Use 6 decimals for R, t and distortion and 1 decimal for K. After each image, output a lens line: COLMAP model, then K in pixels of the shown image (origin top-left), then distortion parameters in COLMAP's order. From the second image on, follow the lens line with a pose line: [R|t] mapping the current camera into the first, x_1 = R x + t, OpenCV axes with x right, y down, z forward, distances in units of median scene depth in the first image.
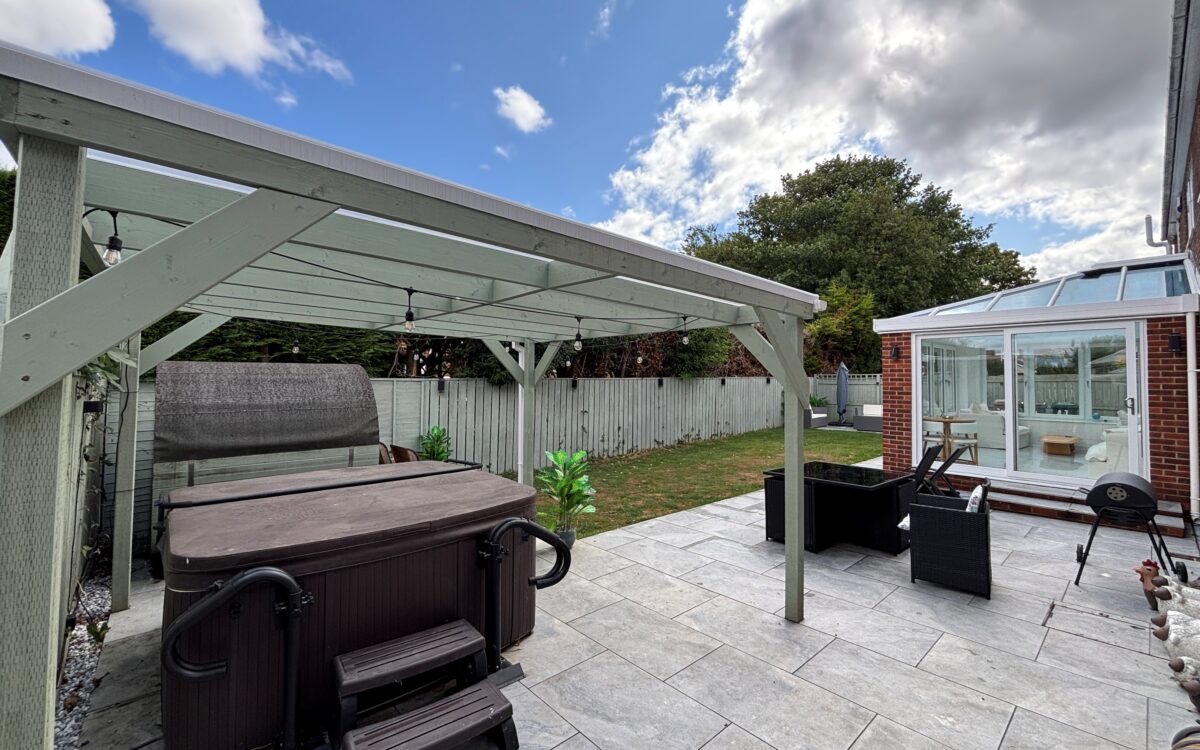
lens RADIAL K [[485.2, 0, 601.7], [0, 485.2, 365.5], [0, 0, 1]] dist [-0.002666, 0.000561]
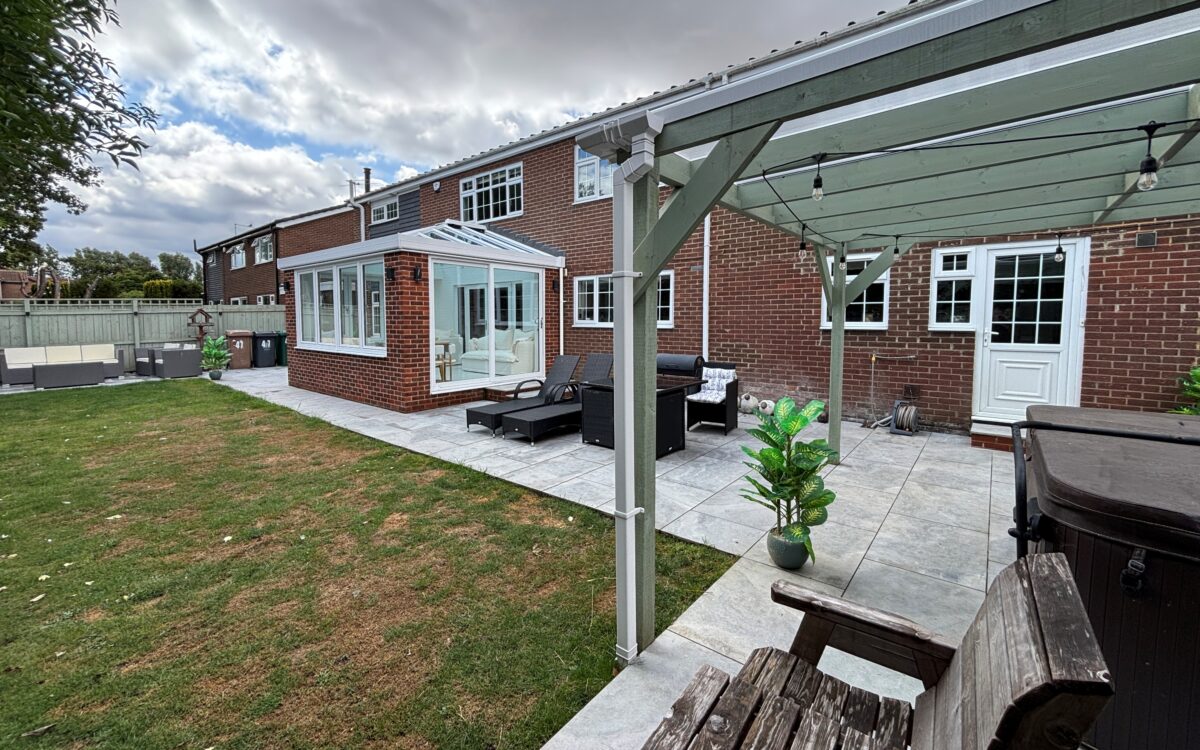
lens RADIAL K [[485.2, 0, 568.2], [0, 485.2, 353.6], [0, 0, 1]] dist [-0.002666, 0.000561]
pose [[-0.120382, -0.090556, 0.988589, -0.633517], [-0.028806, 0.995730, 0.087703, 0.056002], [-0.992310, -0.017920, -0.122477, 1.344429]]
